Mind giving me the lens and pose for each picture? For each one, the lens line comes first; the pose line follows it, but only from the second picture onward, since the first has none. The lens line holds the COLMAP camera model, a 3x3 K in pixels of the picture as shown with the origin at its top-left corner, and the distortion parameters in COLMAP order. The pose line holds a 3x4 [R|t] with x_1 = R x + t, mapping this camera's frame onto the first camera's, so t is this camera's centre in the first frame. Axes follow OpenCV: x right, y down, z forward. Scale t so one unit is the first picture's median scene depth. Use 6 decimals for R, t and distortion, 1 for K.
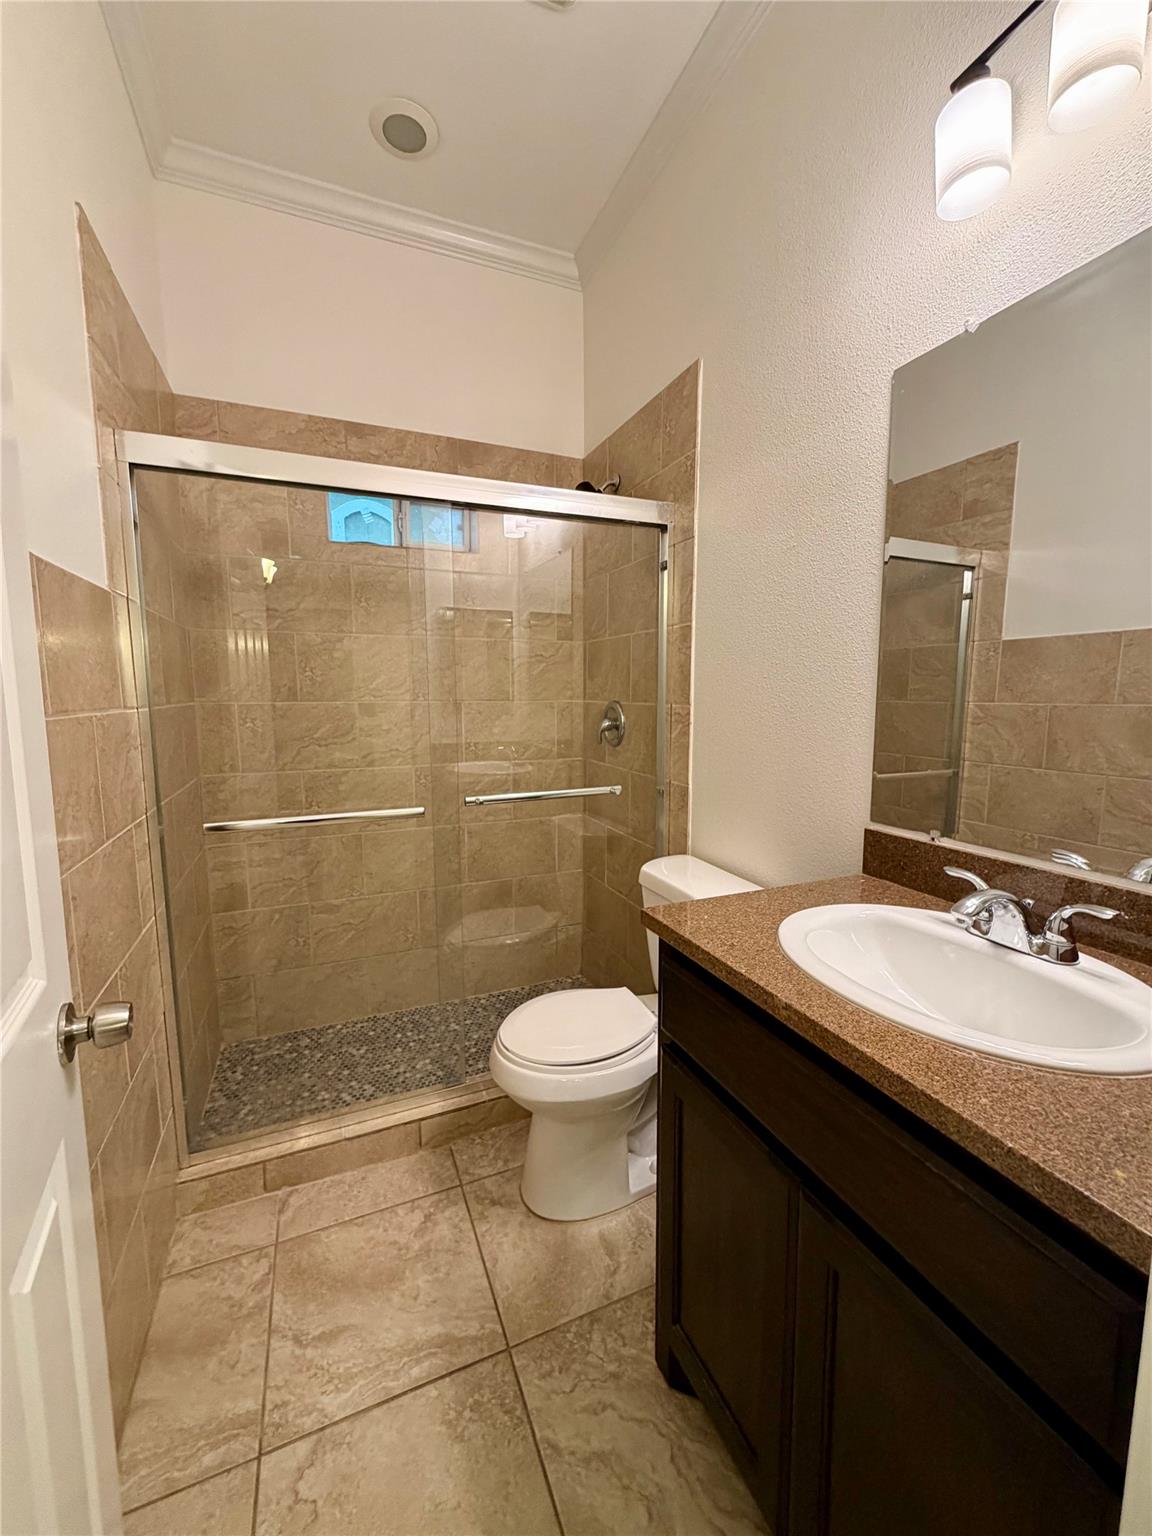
lens RADIAL K [[609.2, 0, 572.3], [0, 609.2, 765.5], [0, 0, 1]] dist [0.000184, 0.000432]
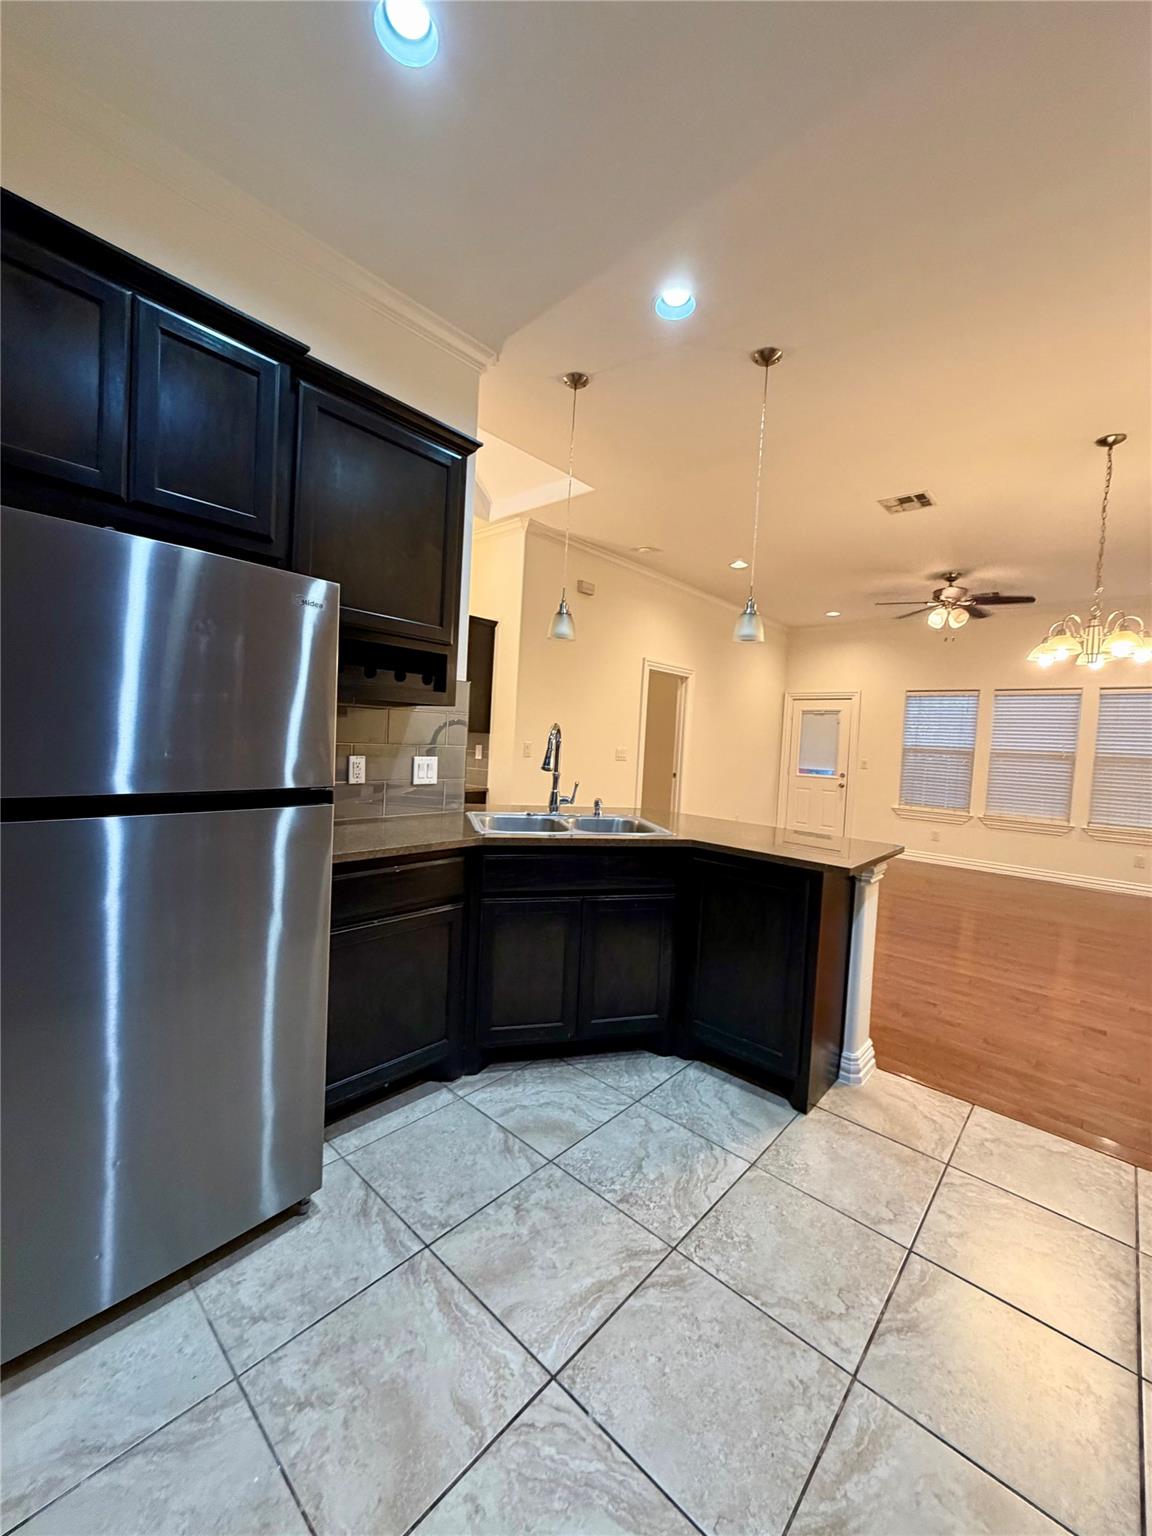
lens RADIAL K [[609.2, 0, 578.3], [0, 609.2, 764.1], [0, 0, 1]] dist [0.000184, 0.000432]
pose [[-0.424334, -0.062836, 0.903323, -1.323688], [0.058985, 0.993553, 0.096820, -0.145069], [-0.903583, 0.094366, -0.417891, 1.202874]]
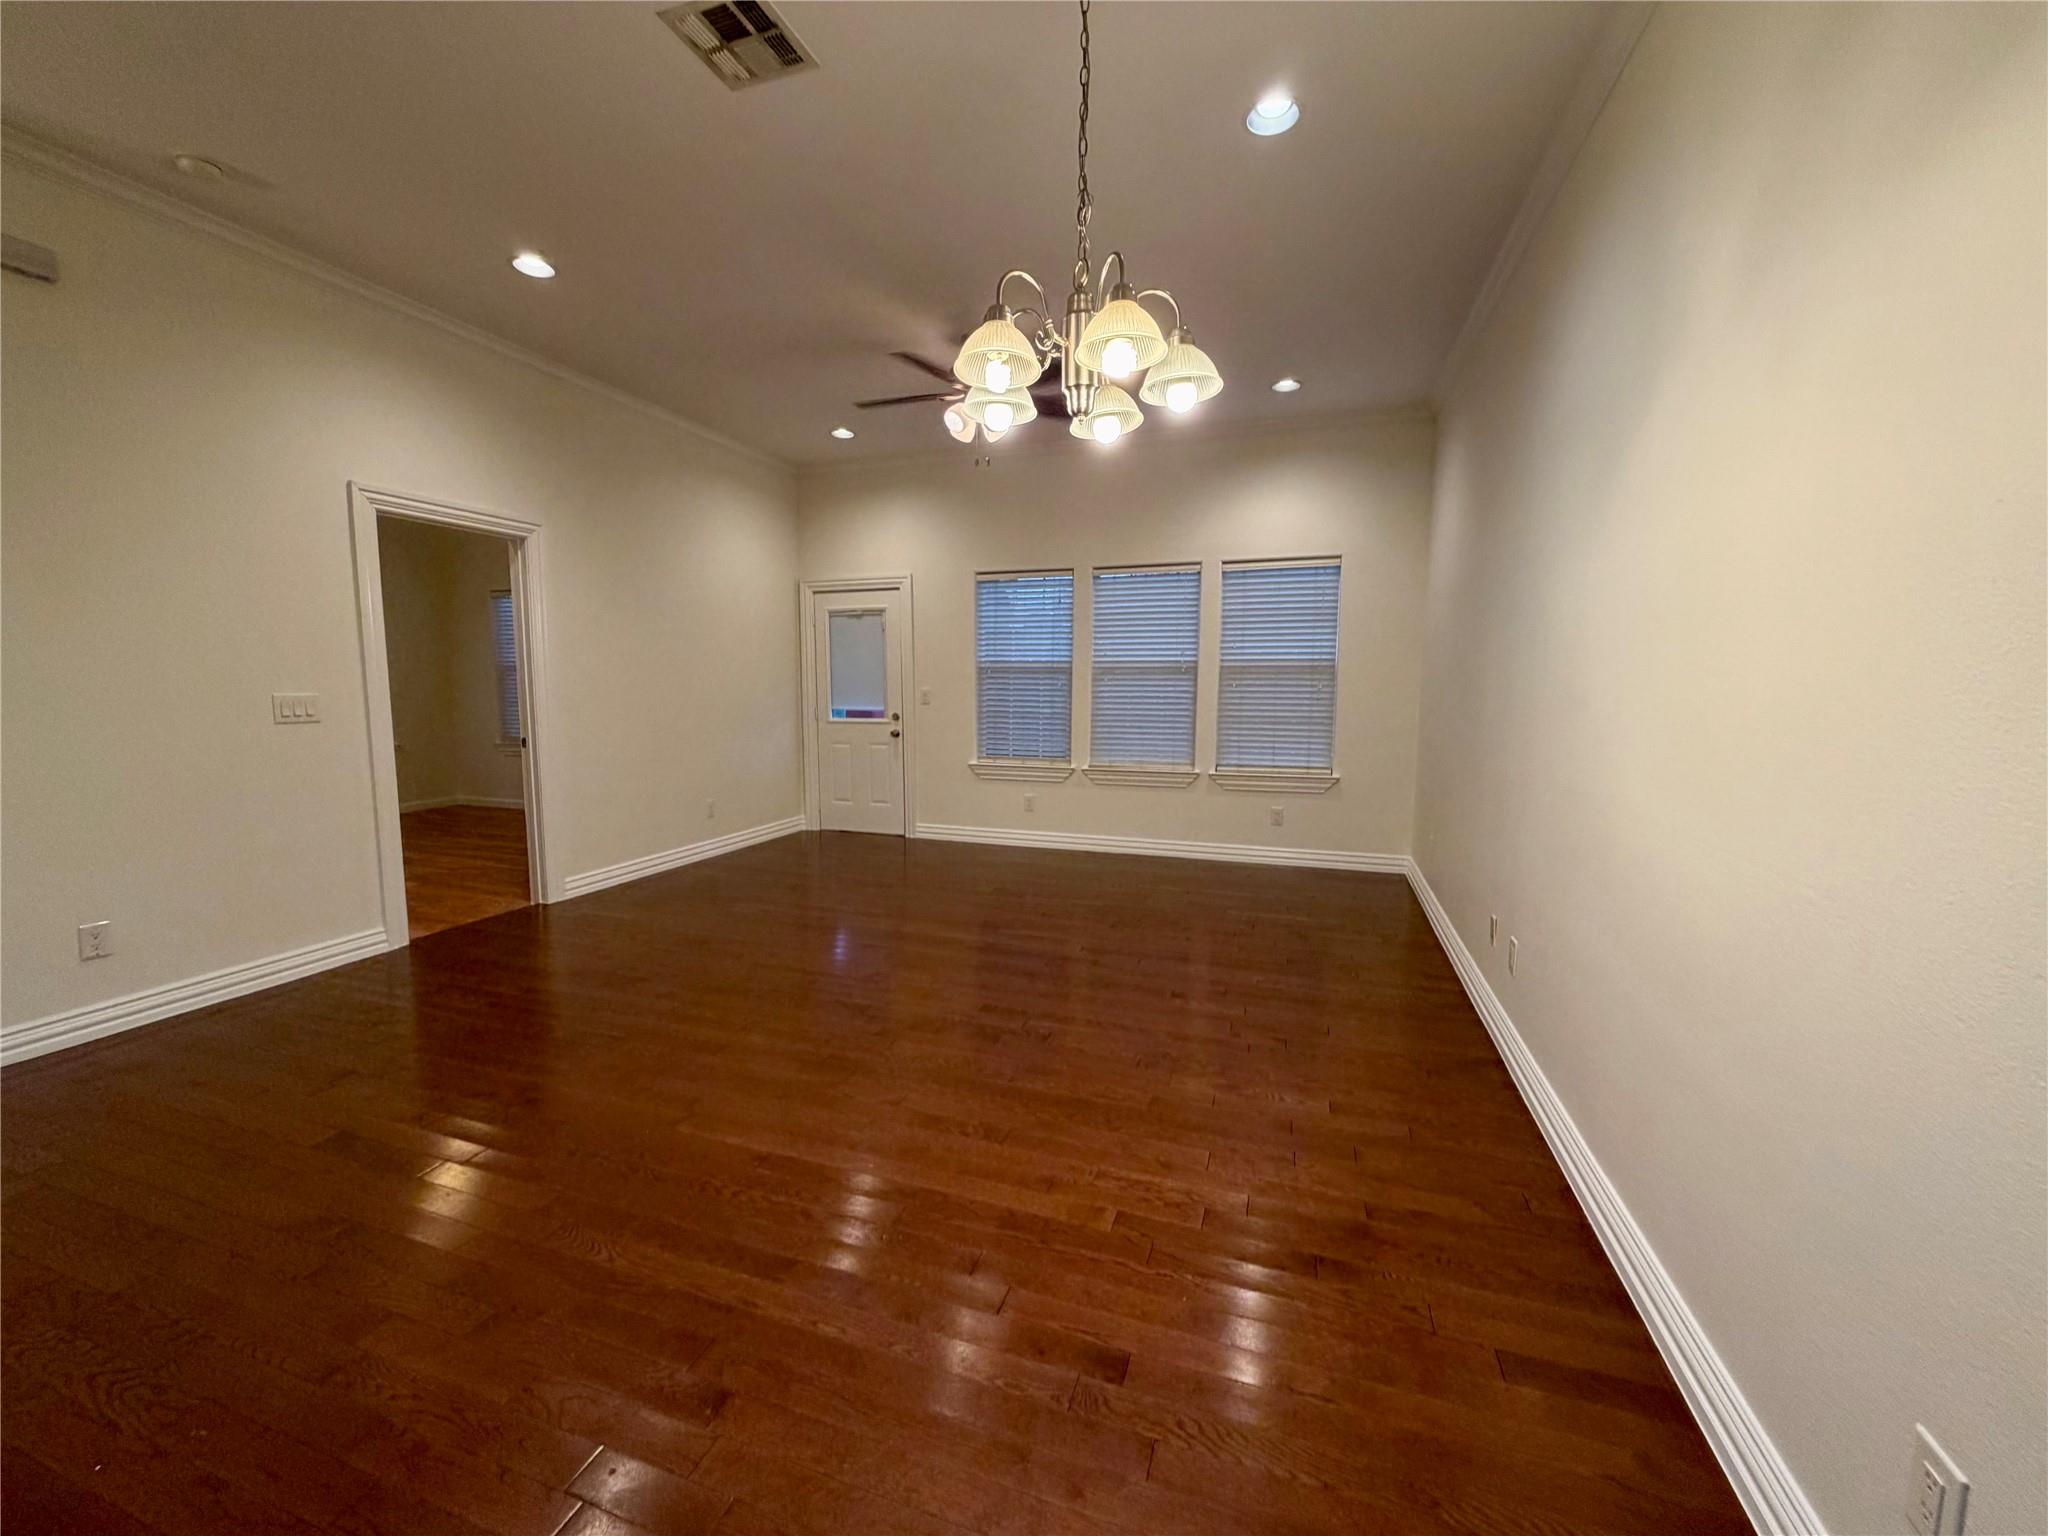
lens RADIAL K [[812.3, 0, 1018.5], [0, 812.3, 767.4], [0, 0, 1]] dist [0.000184, 0.000432]
pose [[-0.746057, -0.076260, 0.661501, -0.710286], [0.077589, 0.976698, 0.200103, 0.112201], [-0.661347, 0.200614, -0.722755, -0.827659]]
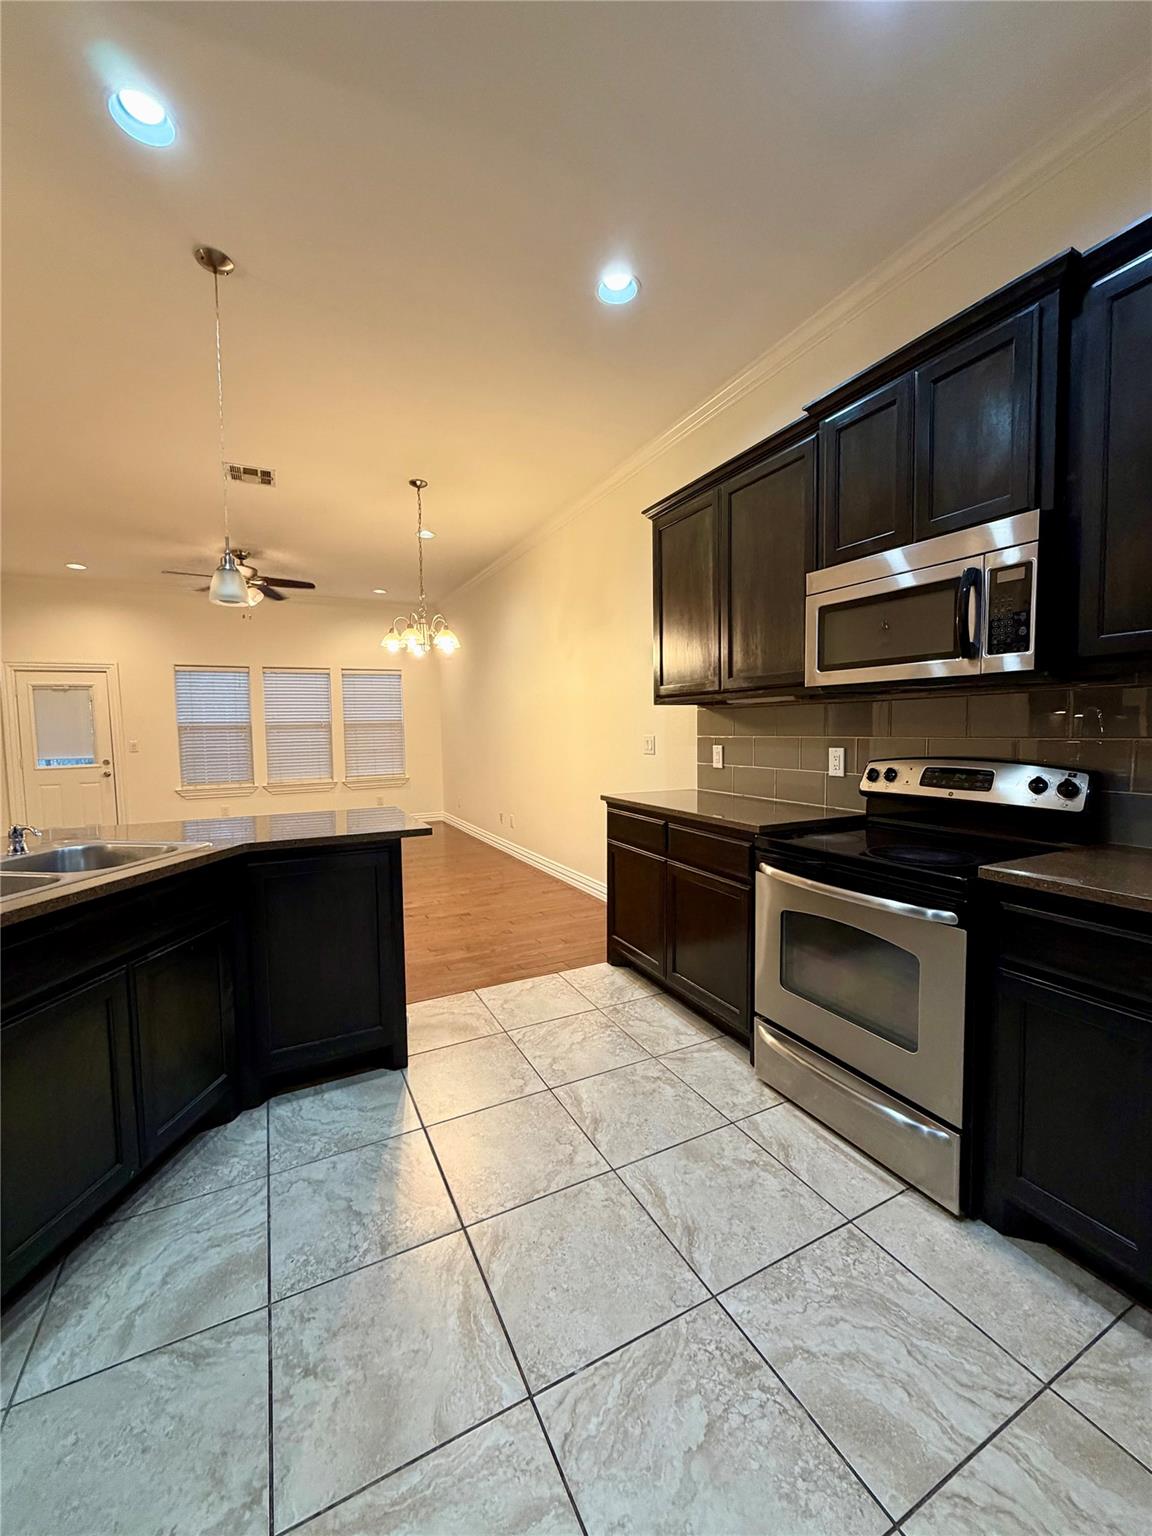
lens RADIAL K [[609.2, 0, 573.9], [0, 609.2, 763.2], [0, 0, 1]] dist [0.000184, 0.000432]
pose [[-0.997455, 0.019686, -0.068527, -0.444732], [0.007095, 0.983763, 0.179331, -0.182611], [0.070944, 0.178388, -0.981399, 1.694232]]
